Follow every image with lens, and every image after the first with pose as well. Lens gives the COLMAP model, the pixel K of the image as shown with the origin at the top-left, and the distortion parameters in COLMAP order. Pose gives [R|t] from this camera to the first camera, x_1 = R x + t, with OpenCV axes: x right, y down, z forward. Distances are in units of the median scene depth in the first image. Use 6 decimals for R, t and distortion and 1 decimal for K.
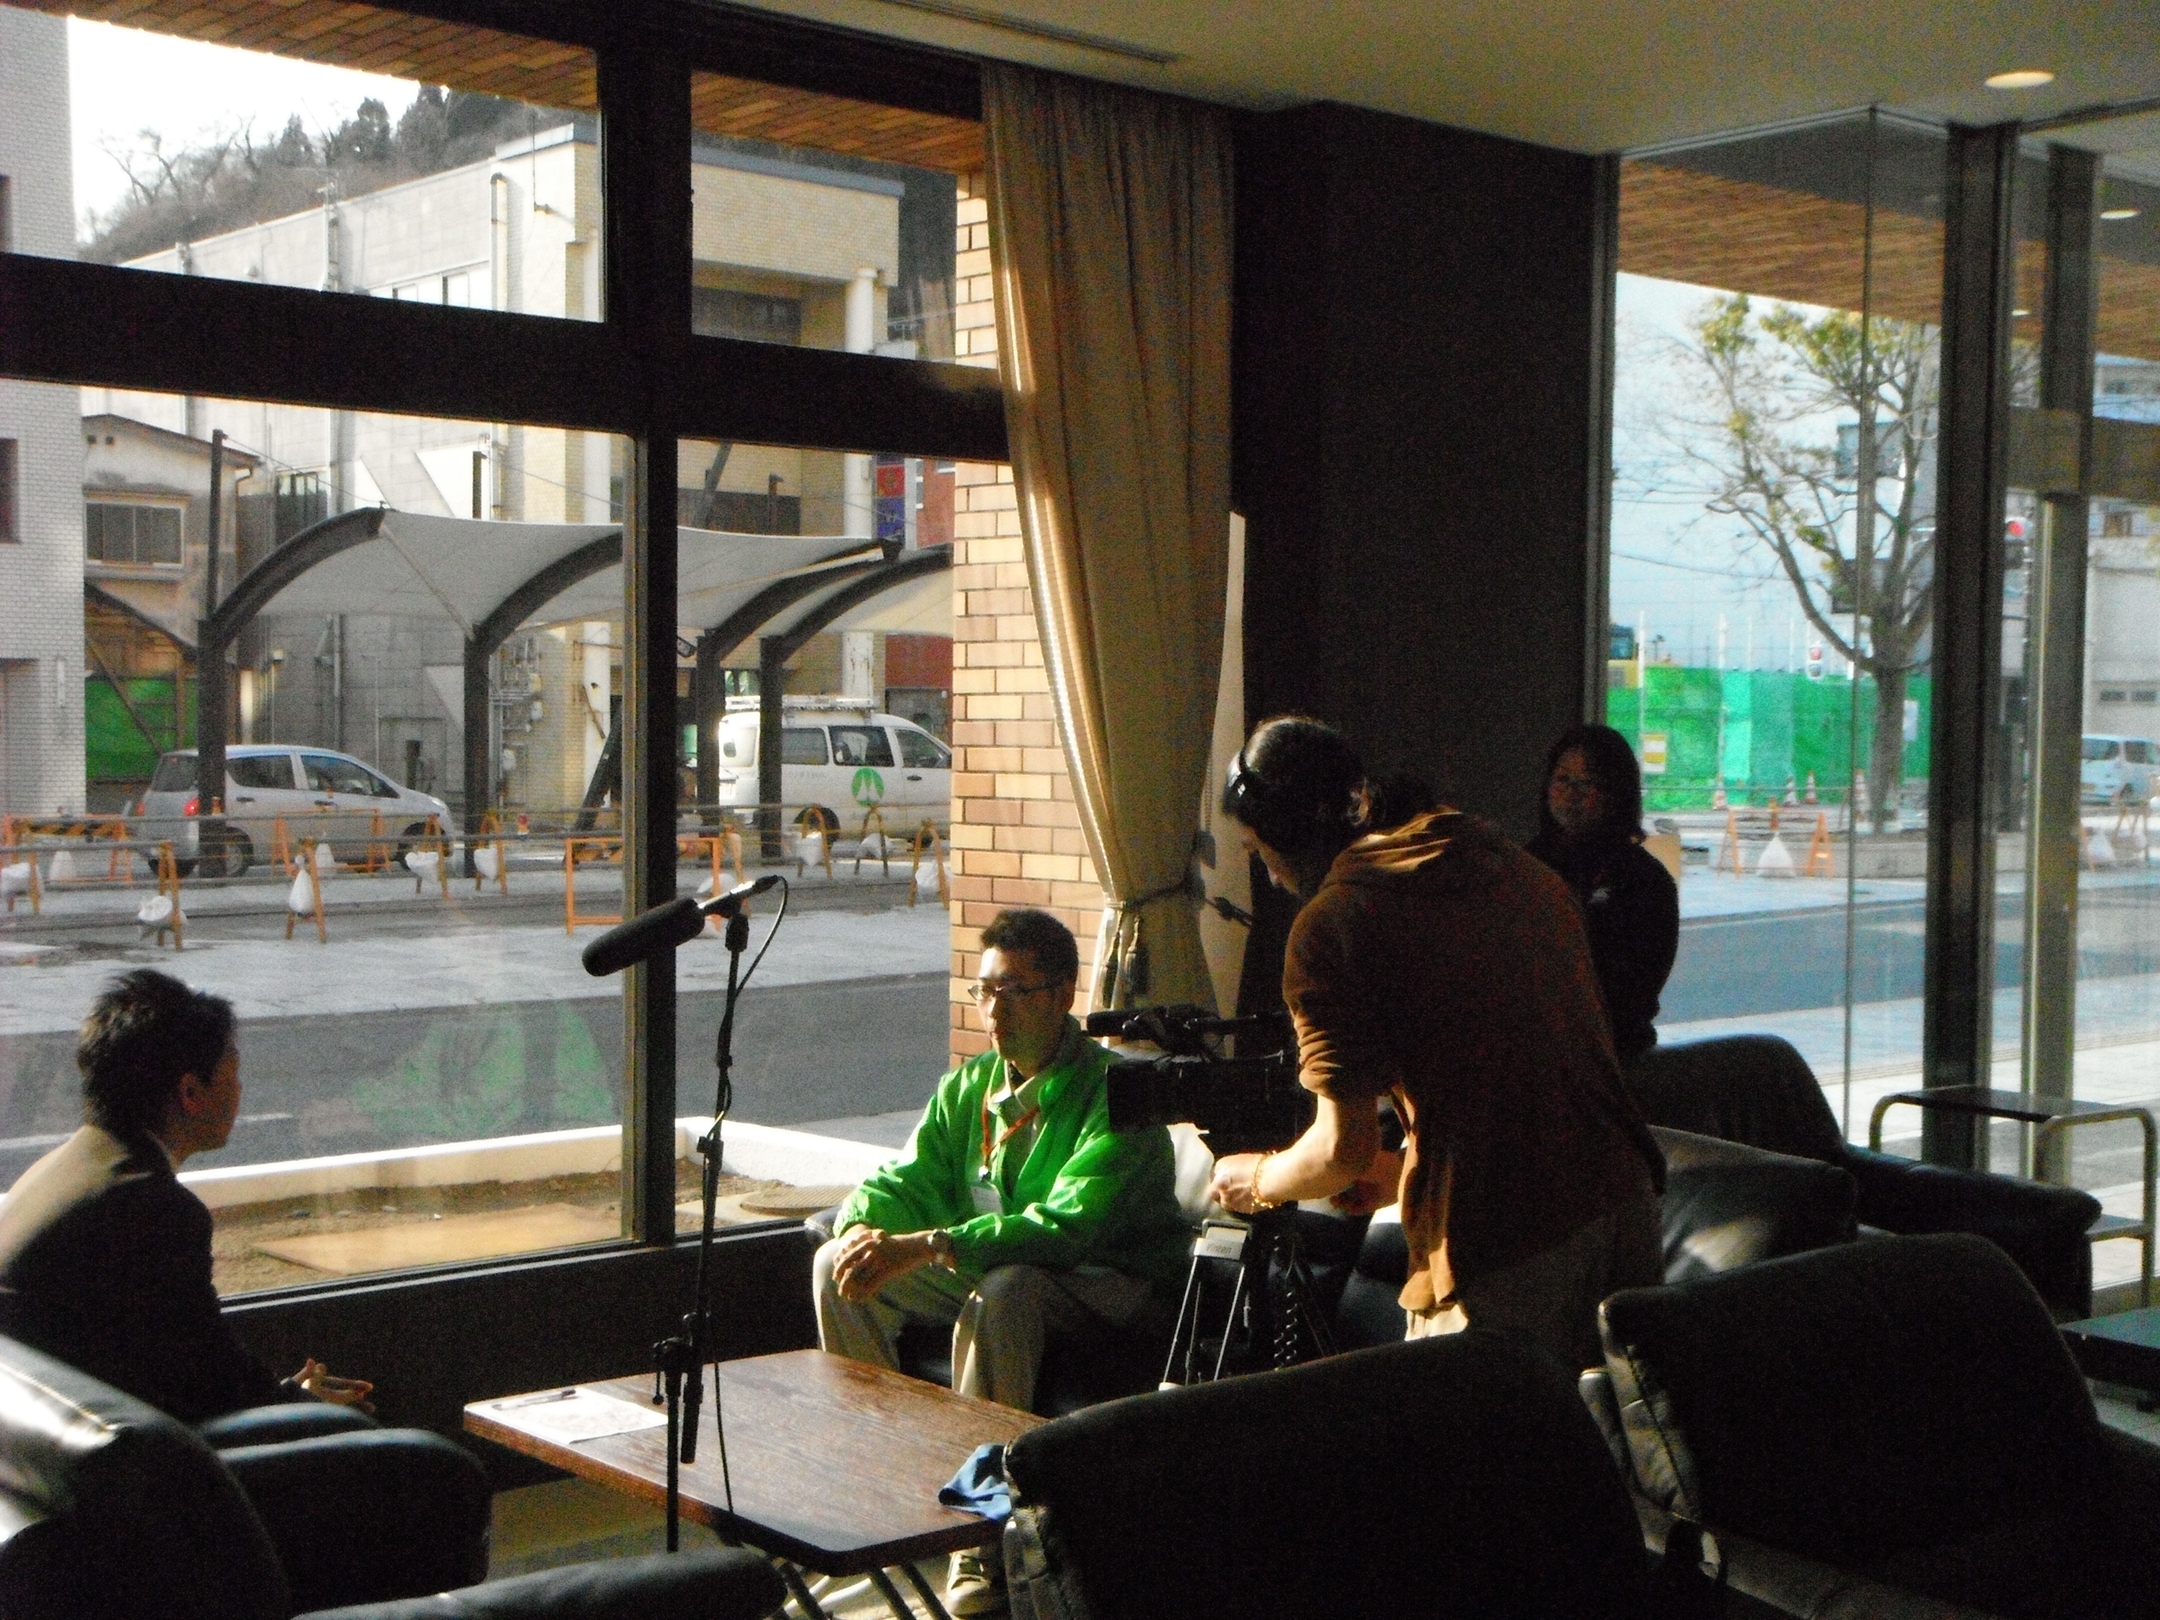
lens RADIAL K [[2801.4, 0, 1077.4], [0, 2801.4, 825.9], [0, 0, 1]] dist [0.025967, 0.000000]
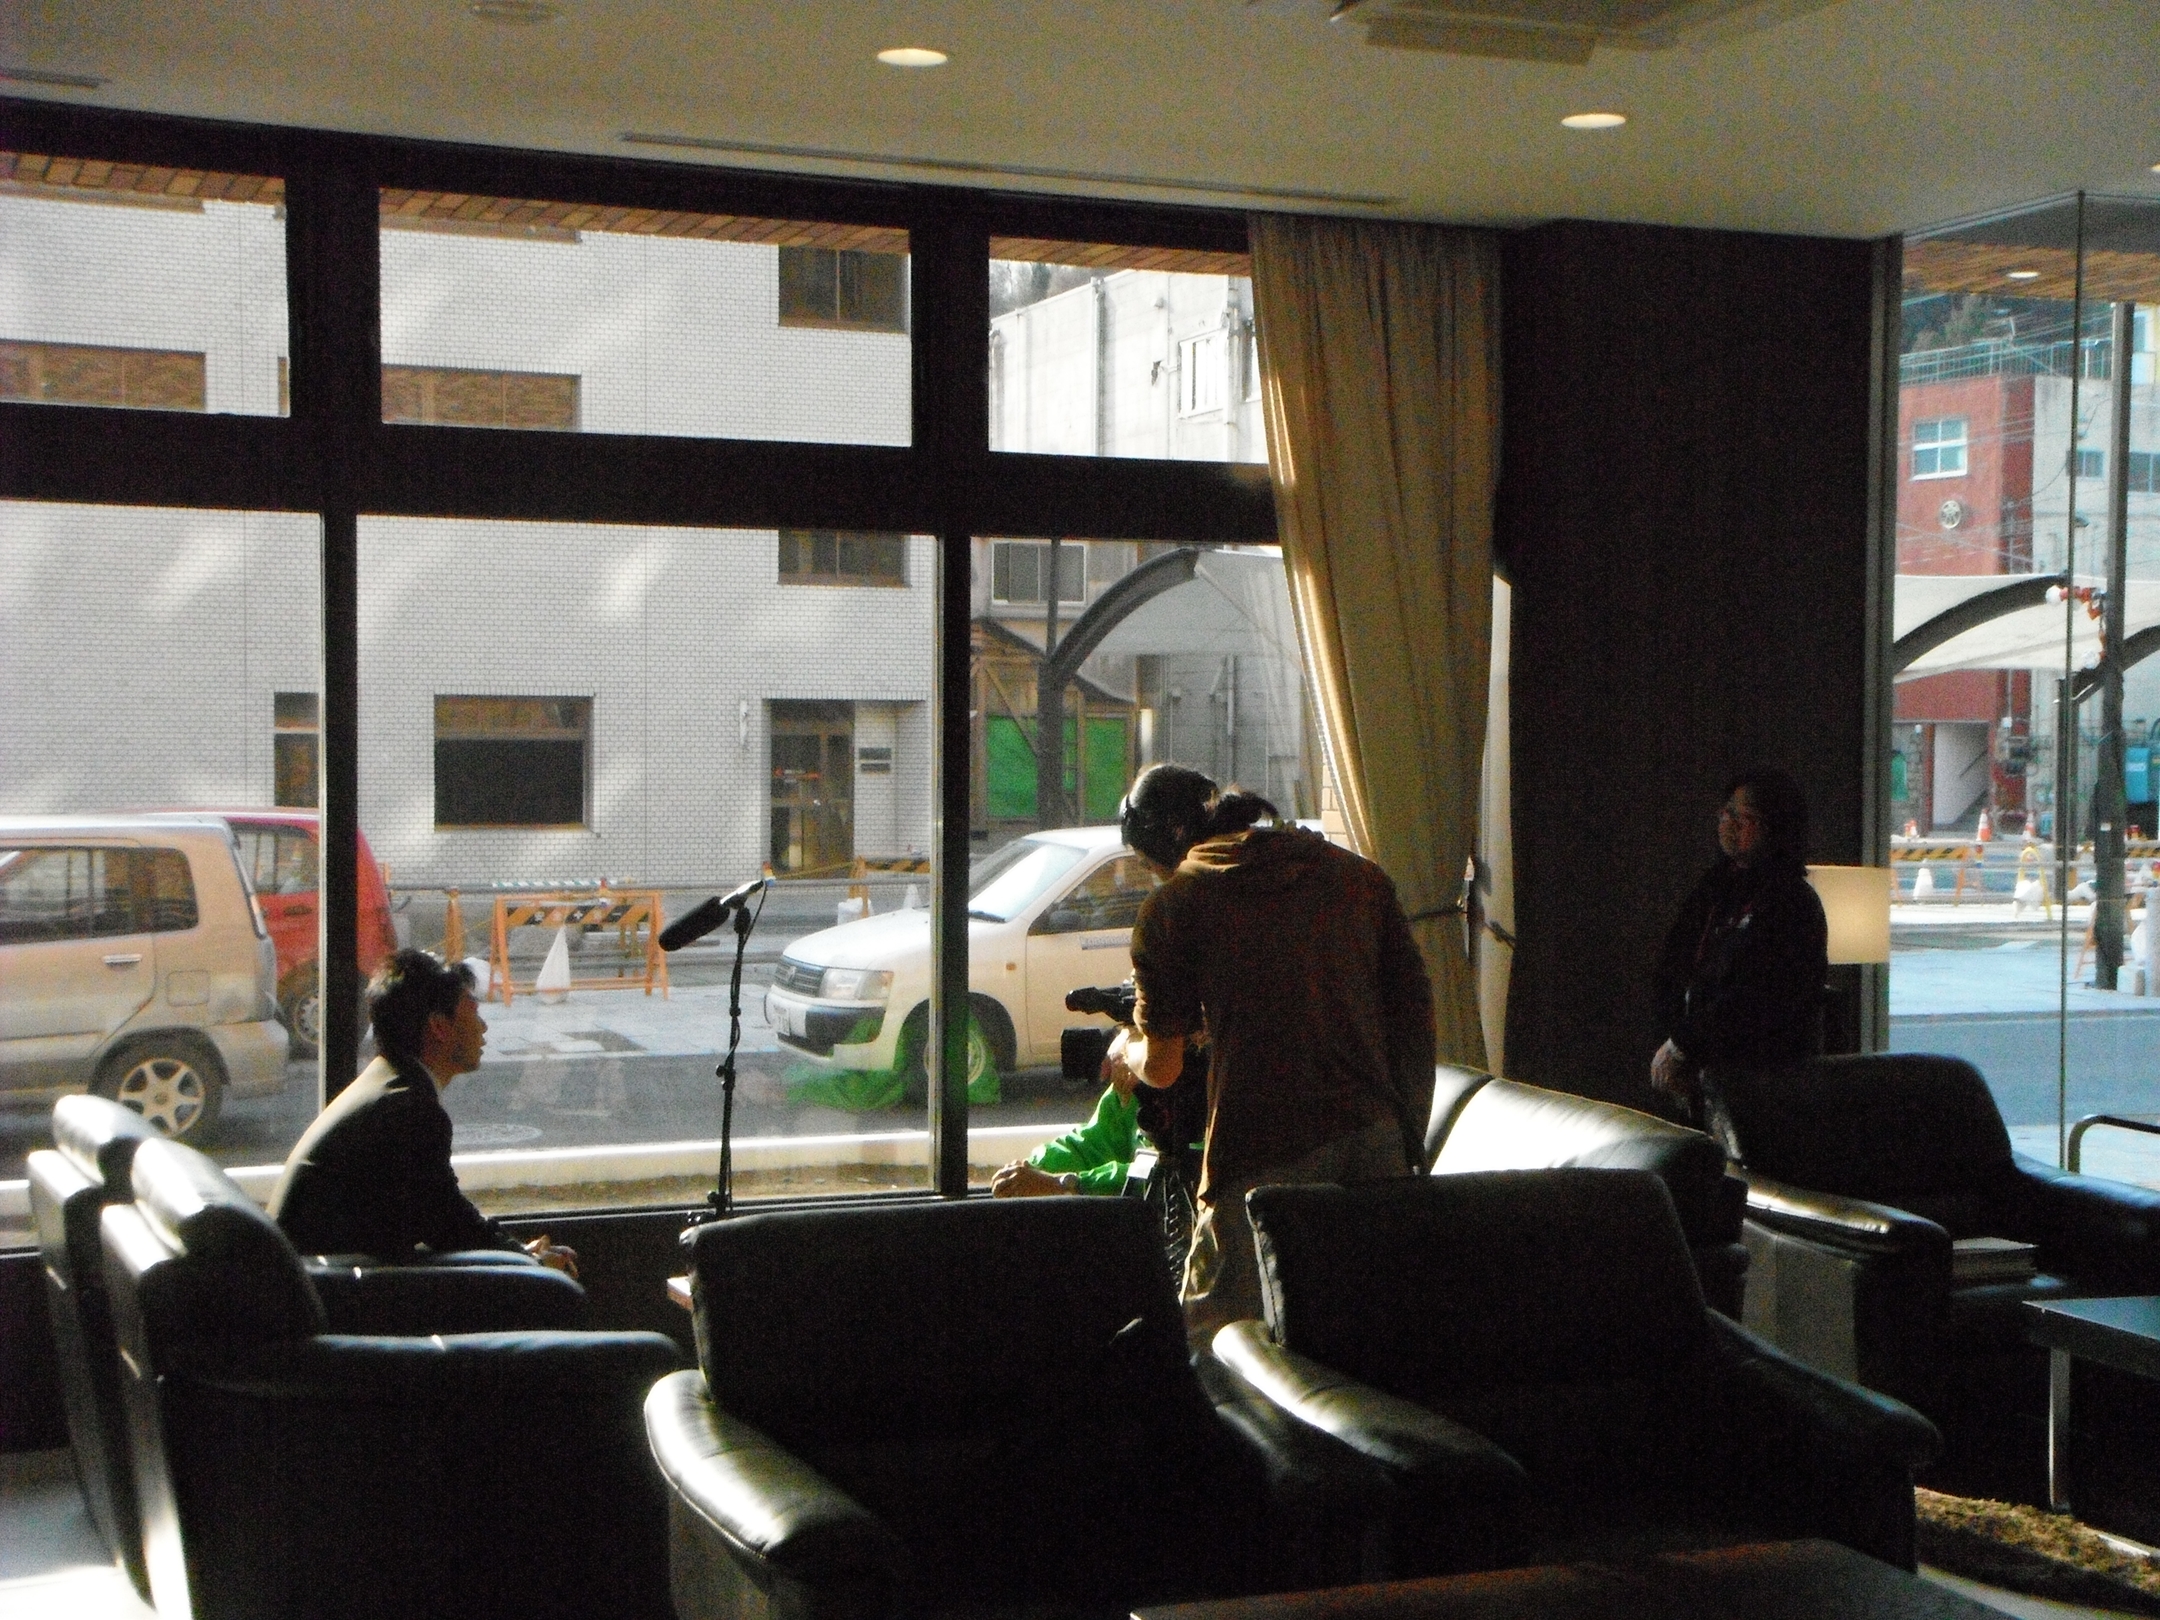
lens RADIAL K [[3008.7, 0, 1082.3], [0, 3008.7, 798.9], [0, 0, 1]] dist [0.045003, 0.000000]
pose [[0.951459, -0.000178, -0.307775, 0.268068], [-0.007189, 0.999714, -0.022803, 0.005022], [0.307691, 0.023909, 0.951186, -0.206791]]
